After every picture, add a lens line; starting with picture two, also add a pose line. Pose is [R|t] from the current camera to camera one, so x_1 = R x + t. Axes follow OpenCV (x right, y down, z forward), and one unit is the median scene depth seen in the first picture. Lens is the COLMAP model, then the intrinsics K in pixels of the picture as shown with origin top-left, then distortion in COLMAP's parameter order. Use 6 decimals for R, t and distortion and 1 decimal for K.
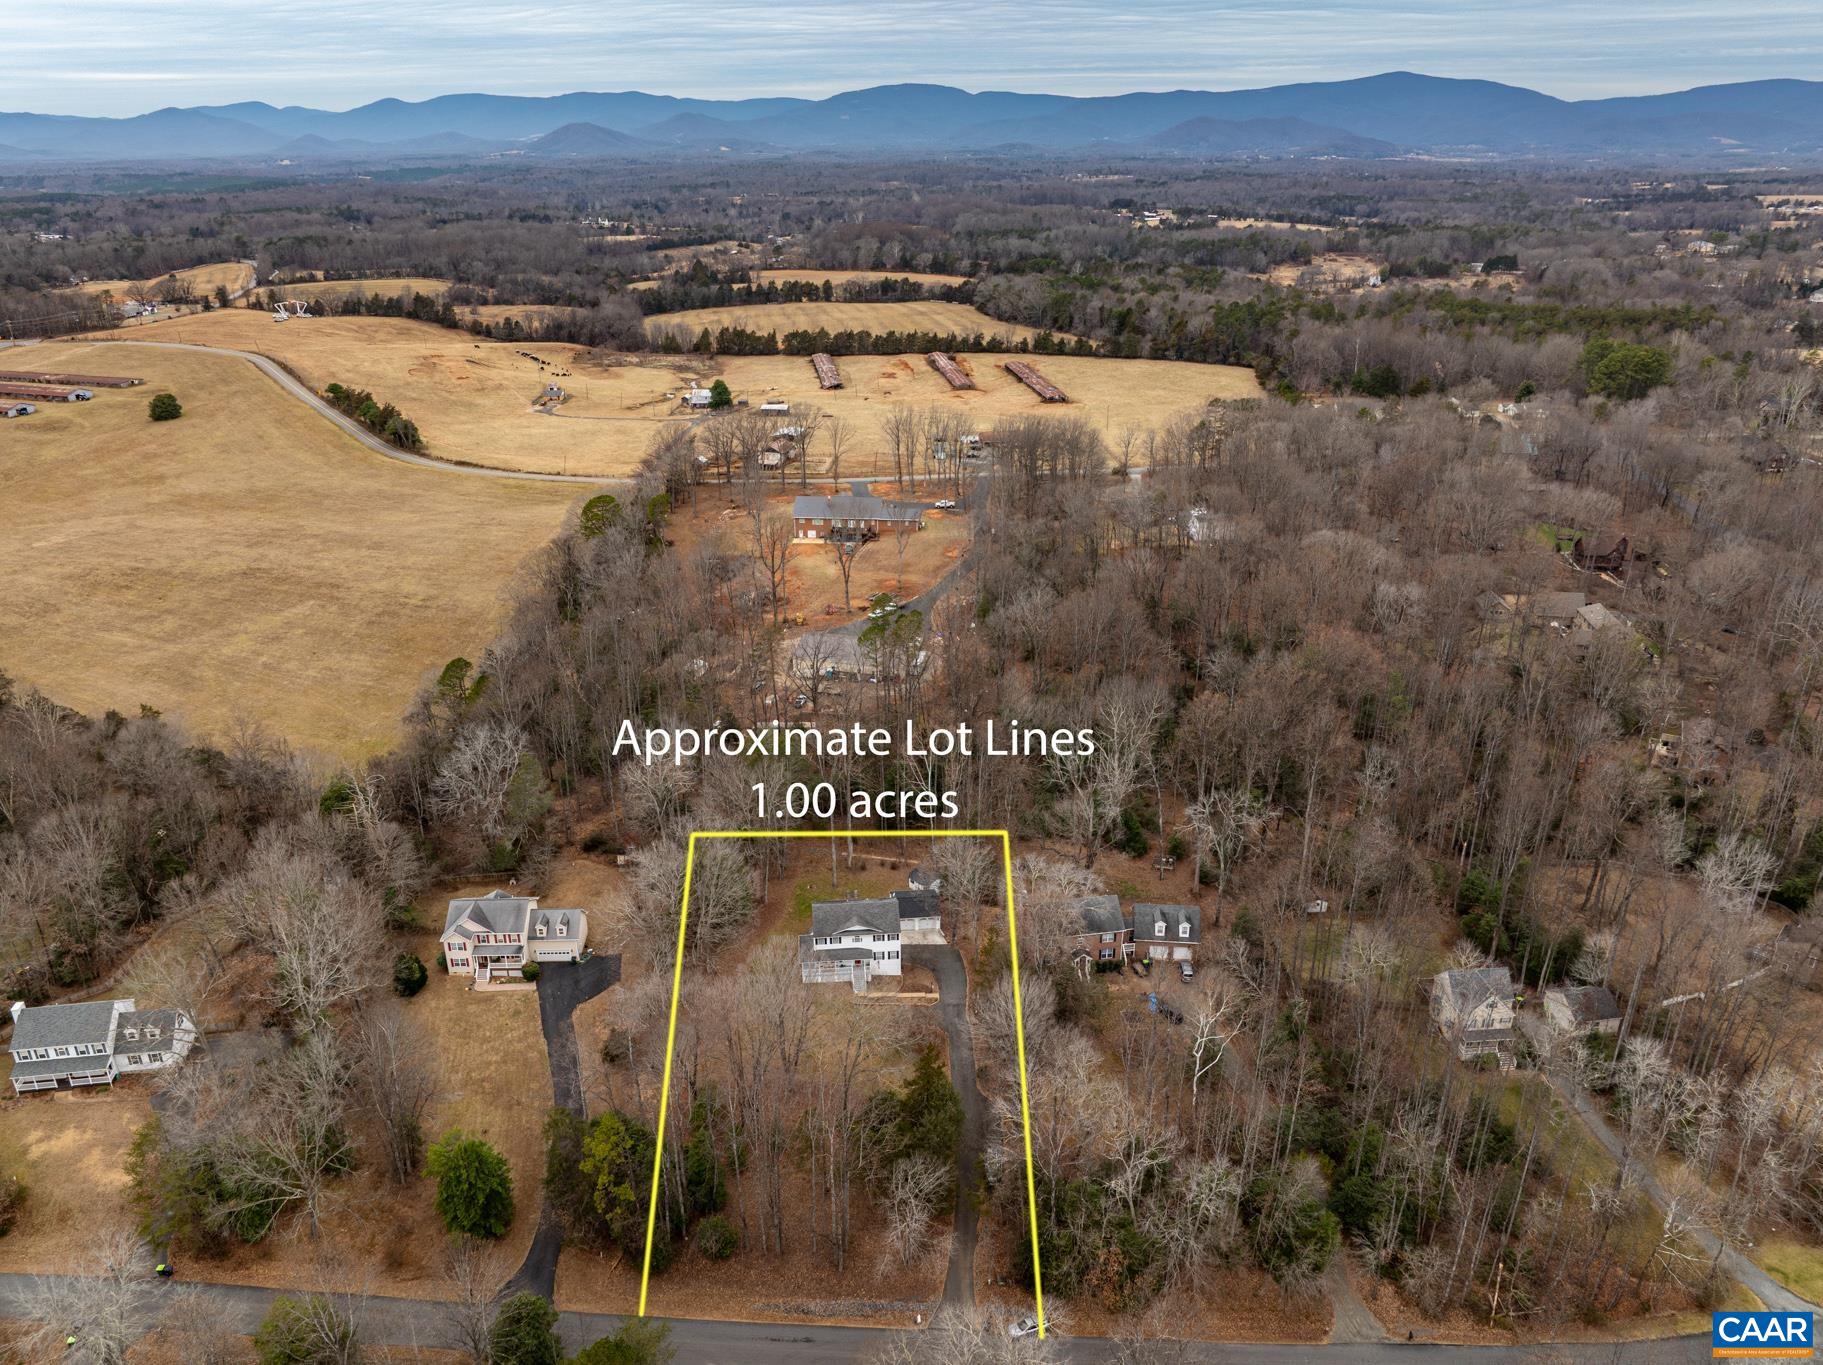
lens RADIAL K [[1284.7, 0, 911.5], [0, 1284.7, 682.5], [0, 0, 1]] dist [-0.030483, -0.011085]
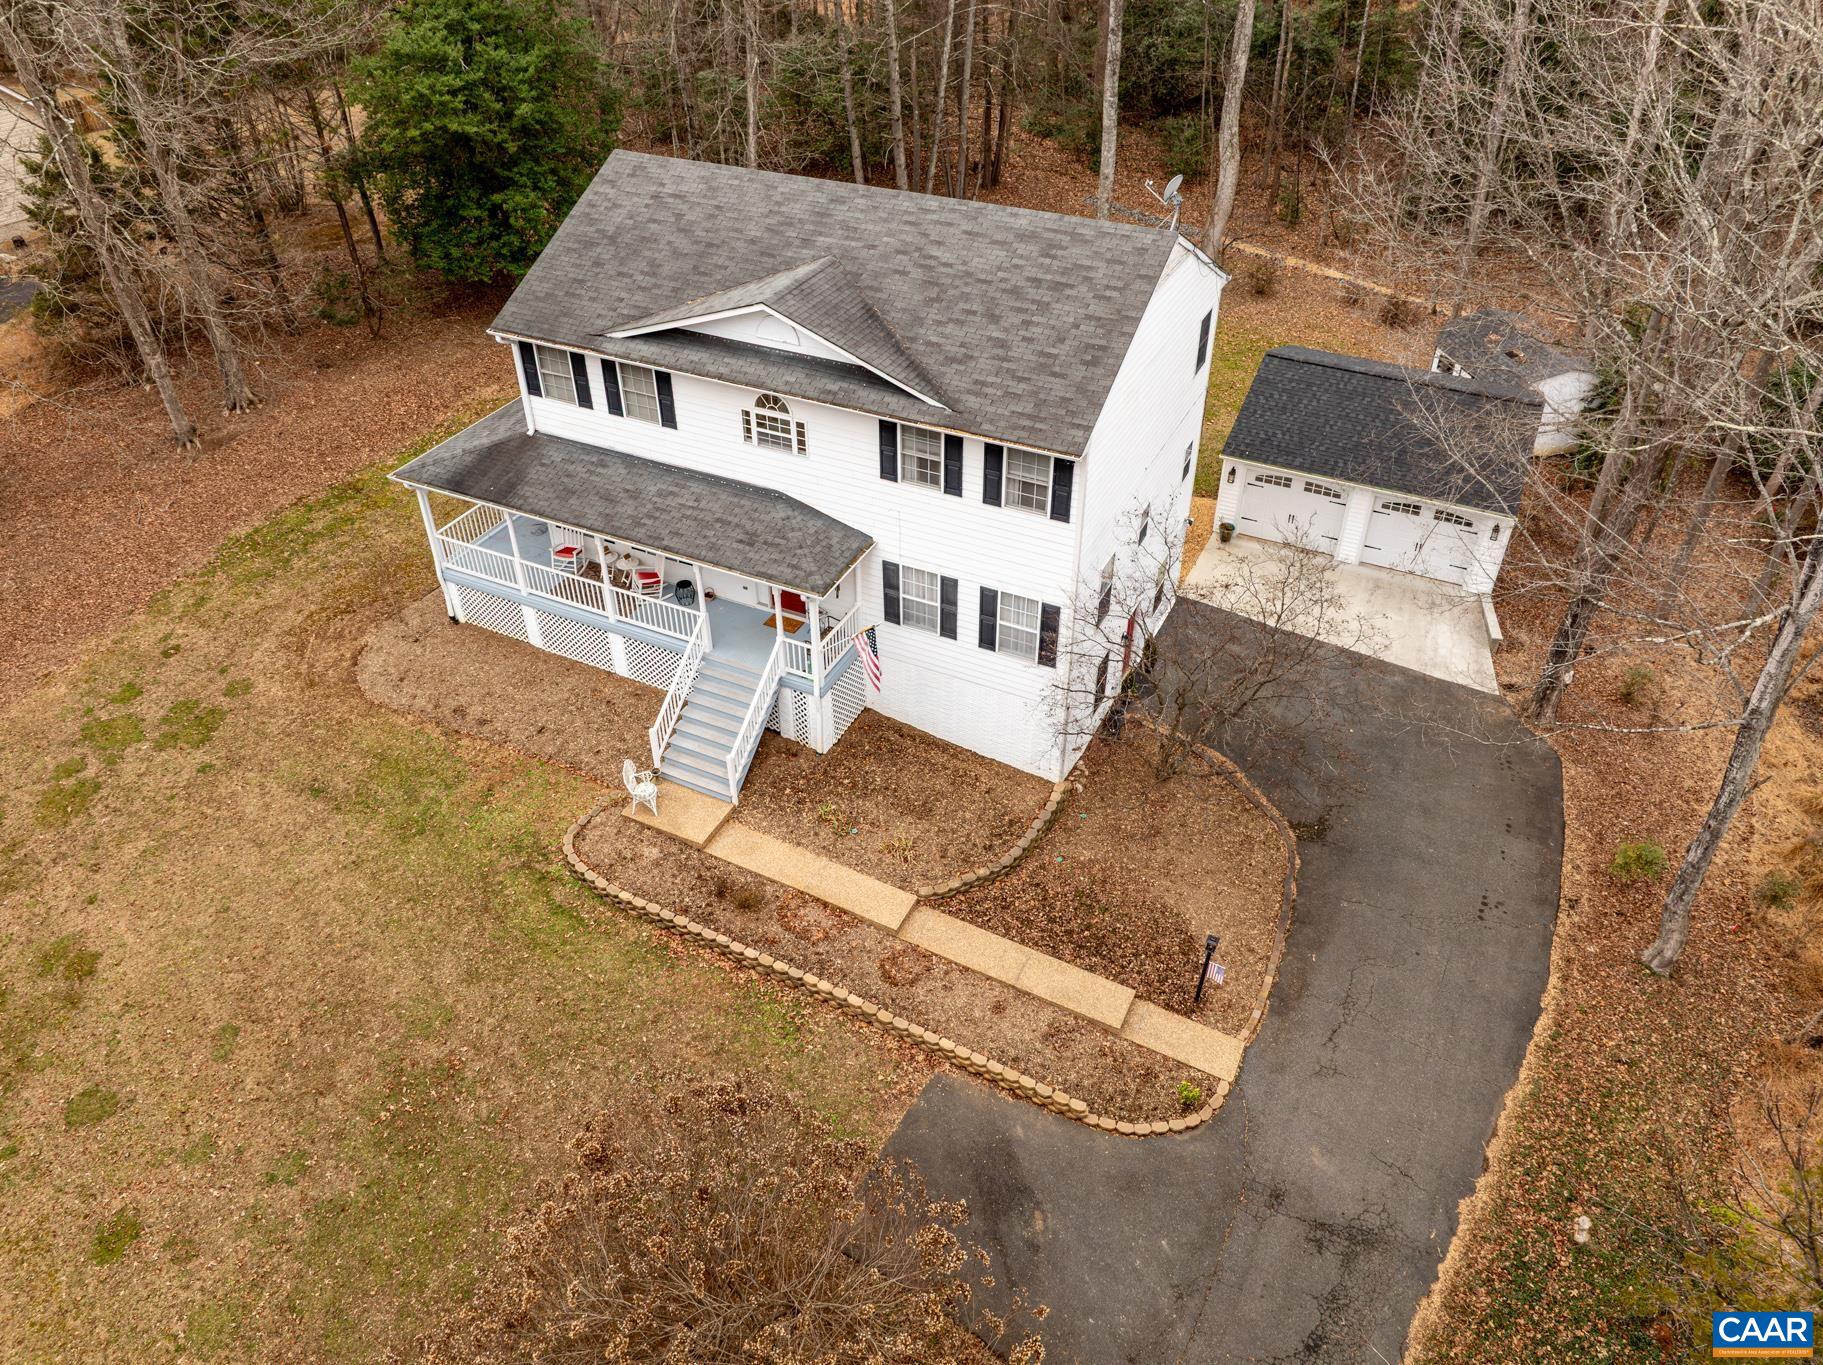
lens RADIAL K [[1284.7, 0, 911.5], [0, 1284.7, 682.5], [0, 0, 1]] dist [-0.030483, -0.011085]
pose [[0.850841, 0.320448, -0.416392, 0.033118], [-0.206023, 0.932497, 0.296653, 0.181452], [0.483347, -0.166618, 0.859427, 0.882849]]
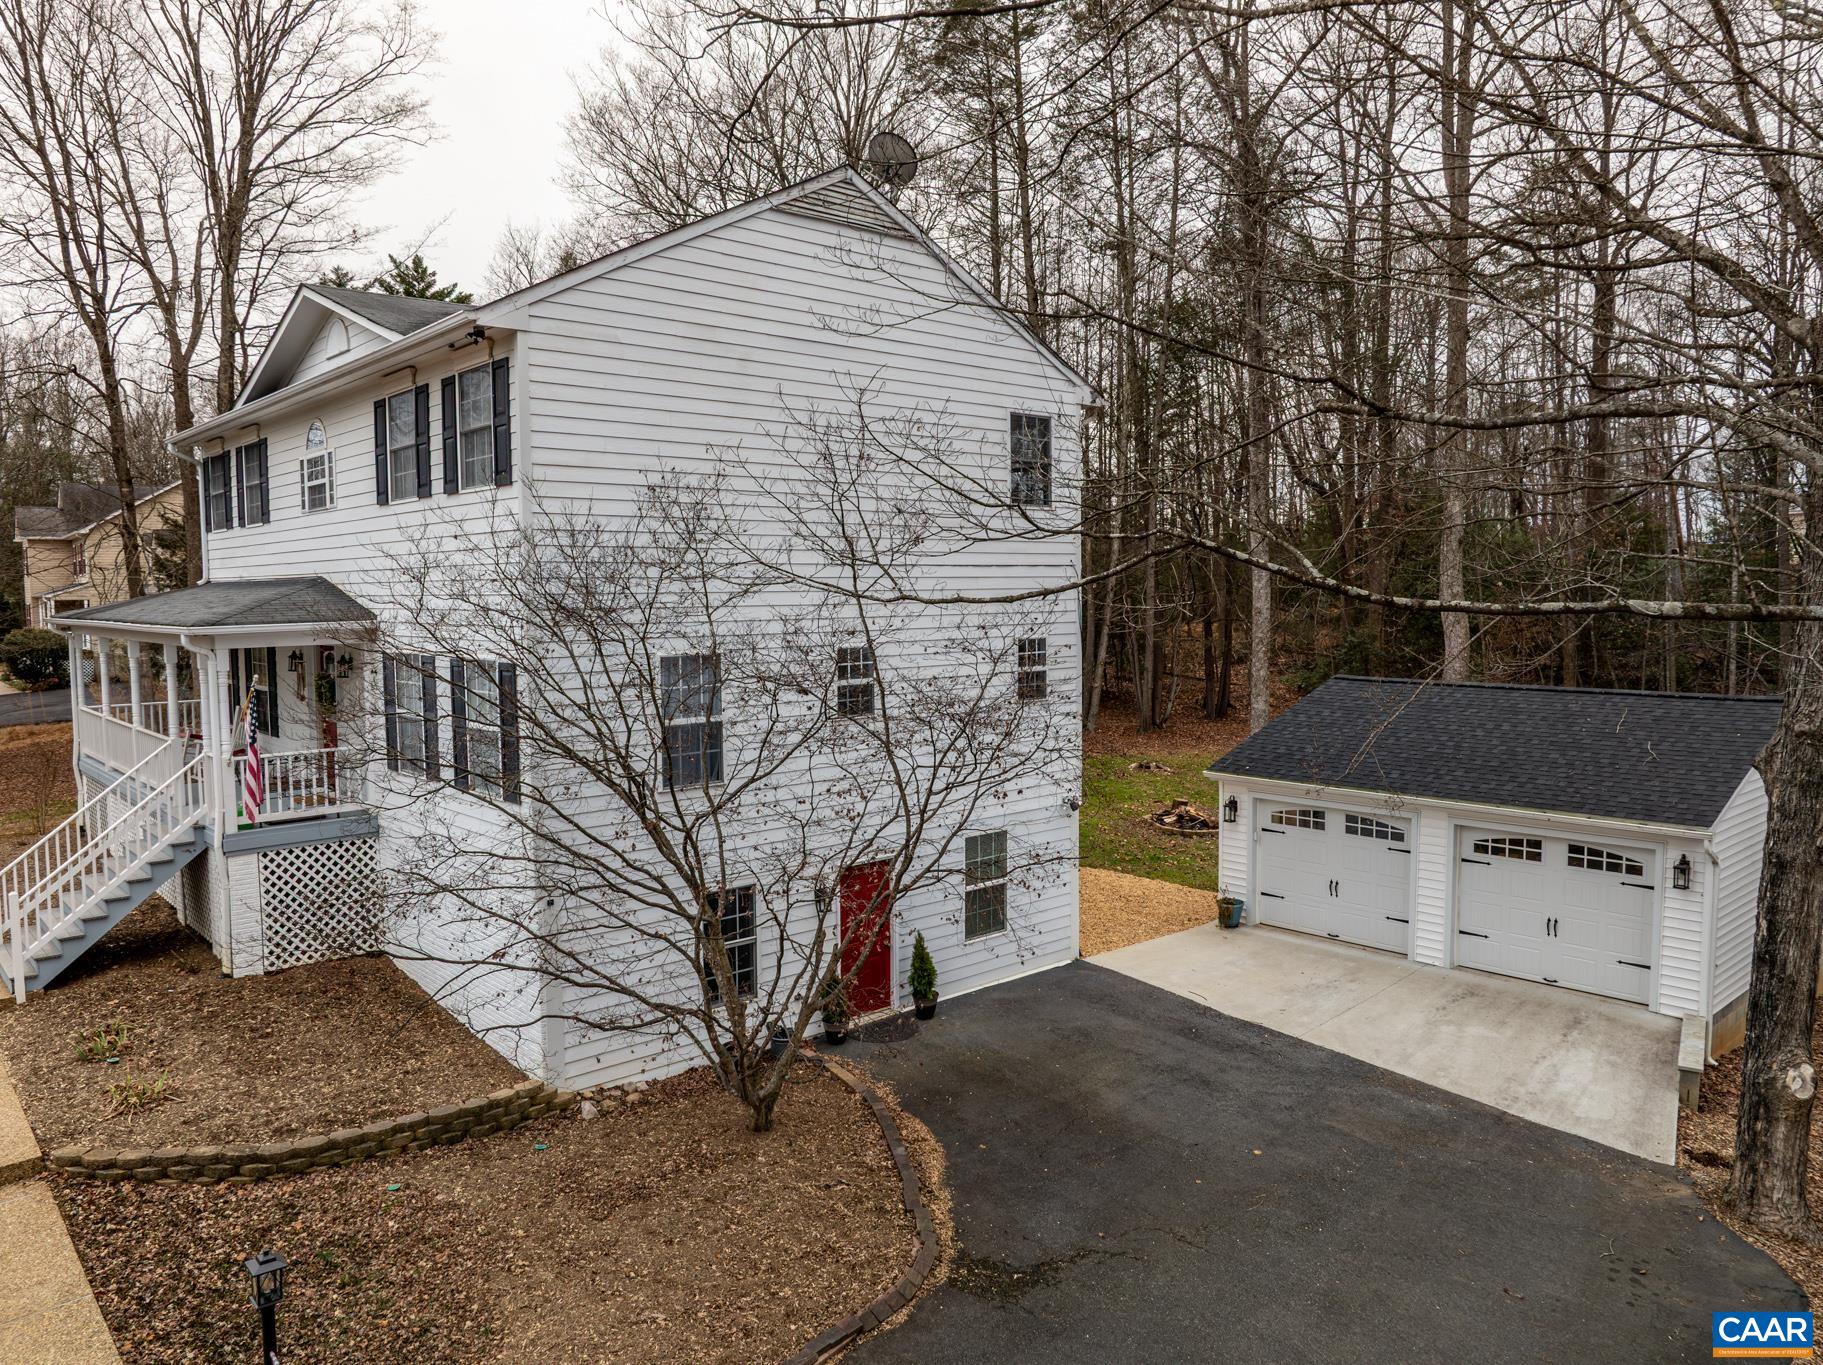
lens RADIAL K [[1284.7, 0, 911.5], [0, 1284.7, 682.5], [0, 0, 1]] dist [-0.030483, -0.011085]
pose [[0.596912, 0.058198, -0.800193, 0.058240], [-0.310730, 0.936296, -0.163696, 0.214723], [0.739691, 0.346356, 0.576971, 0.976662]]
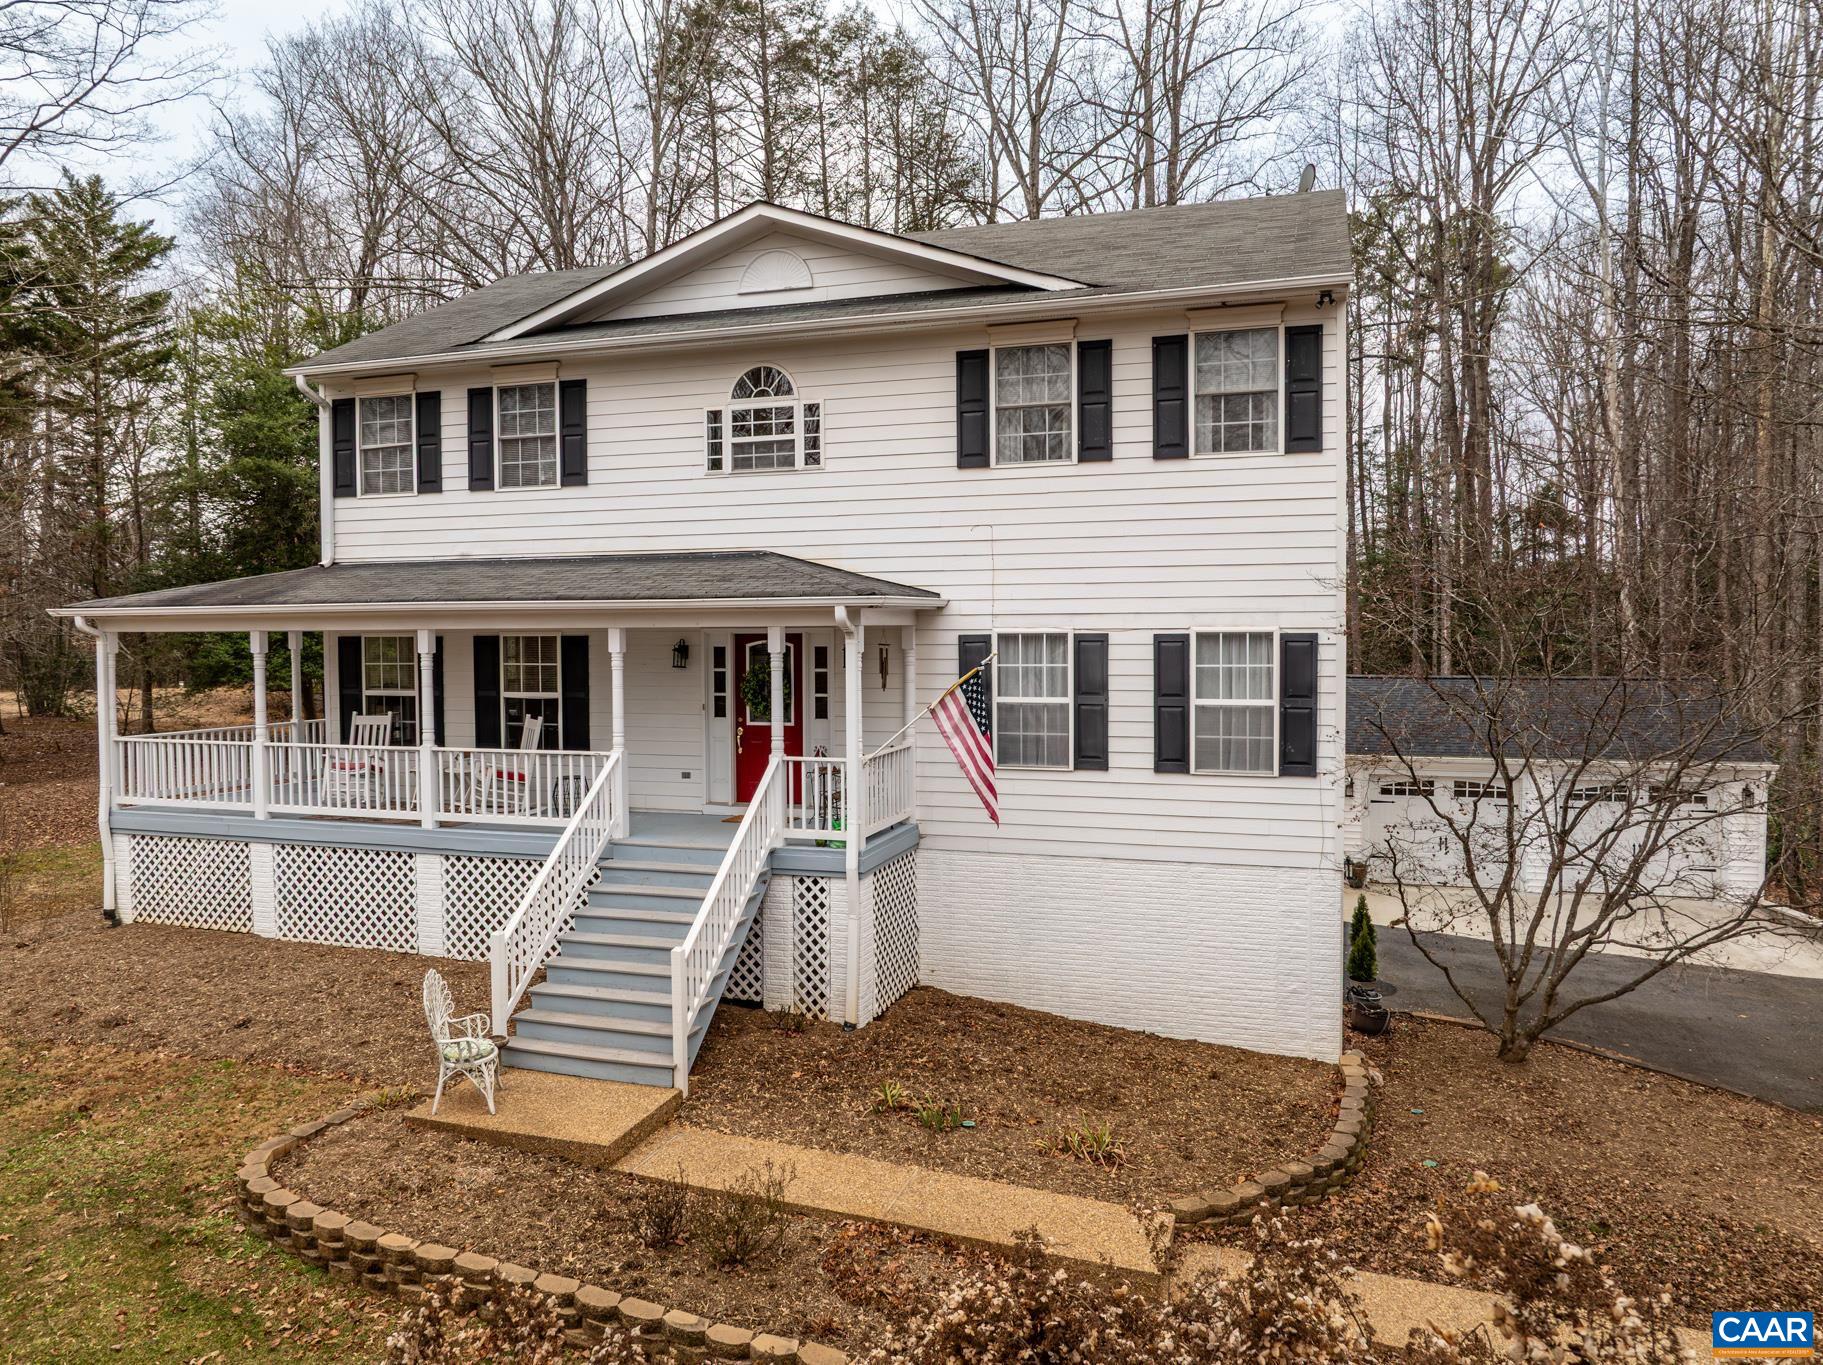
lens RADIAL K [[1284.7, 0, 911.5], [0, 1284.7, 682.5], [0, 0, 1]] dist [-0.030483, -0.011085]
pose [[0.917129, 0.012594, -0.398391, -0.002318], [-0.154608, 0.932487, -0.326442, 0.237103], [0.367383, 0.360984, 0.857158, 0.935149]]
